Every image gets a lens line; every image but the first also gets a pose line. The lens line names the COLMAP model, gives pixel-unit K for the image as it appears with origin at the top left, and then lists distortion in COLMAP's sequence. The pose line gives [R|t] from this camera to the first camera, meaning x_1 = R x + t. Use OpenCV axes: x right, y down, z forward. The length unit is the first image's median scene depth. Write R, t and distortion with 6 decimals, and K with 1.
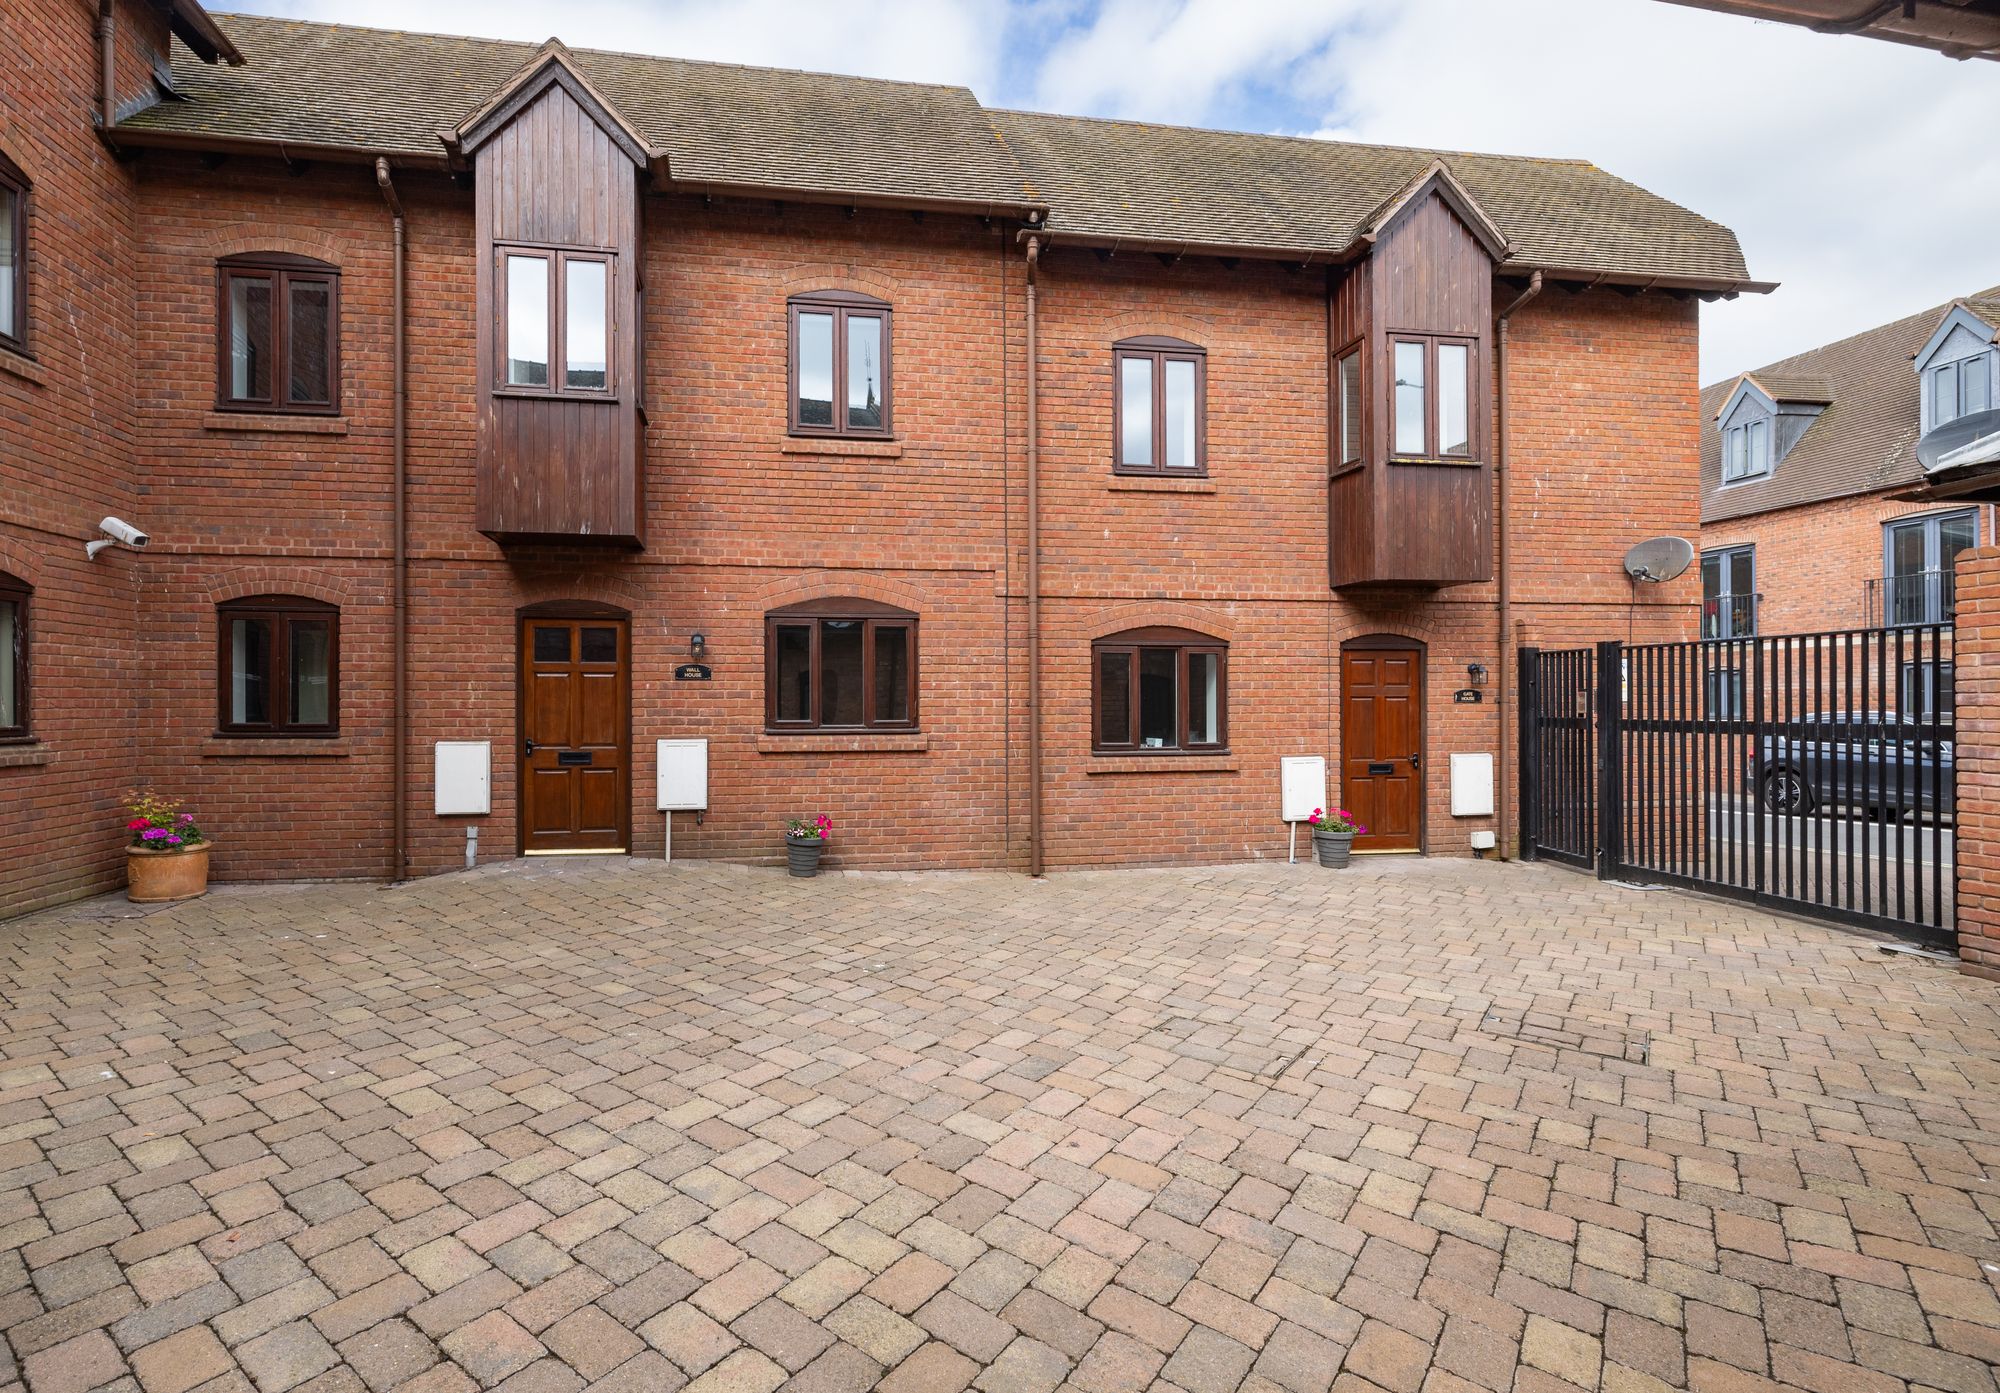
lens RADIAL K [[892.2, 0, 996.3], [0, 892.2, 702.2], [0, 0, 1]] dist [-0.000499, -0.000092]
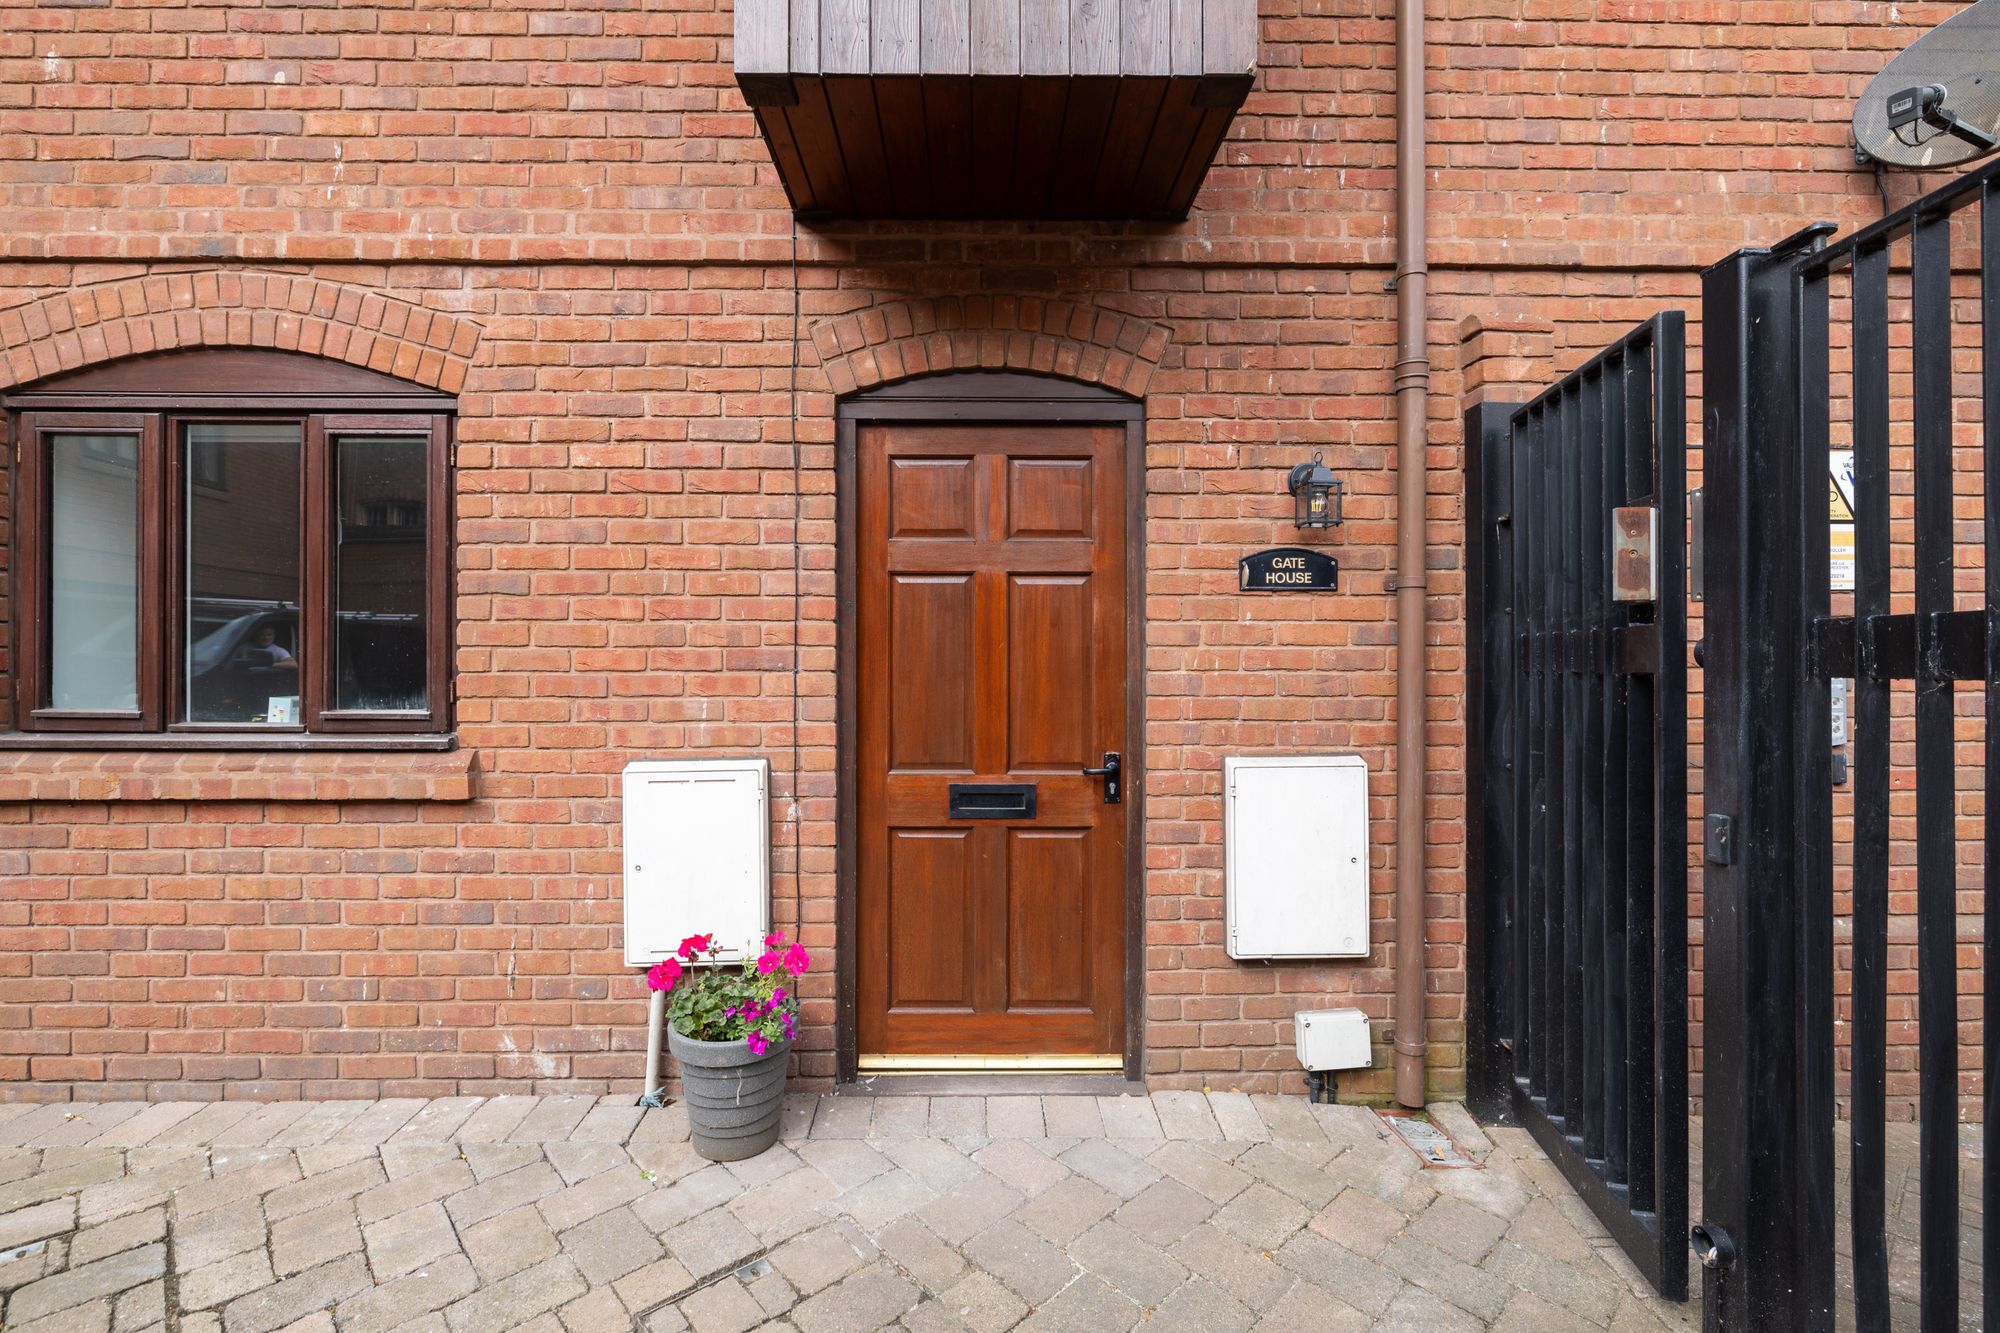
lens RADIAL K [[923.7, 0, 1000.1], [0, 923.7, 663.5], [0, 0, 1]] dist [-0.009794, 0.000899]
pose [[0.989094, 0.003206, -0.147251, 0.480962], [-0.003561, 0.999991, -0.002148, 0.026742], [0.147243, 0.002649, 0.989097, 0.674713]]
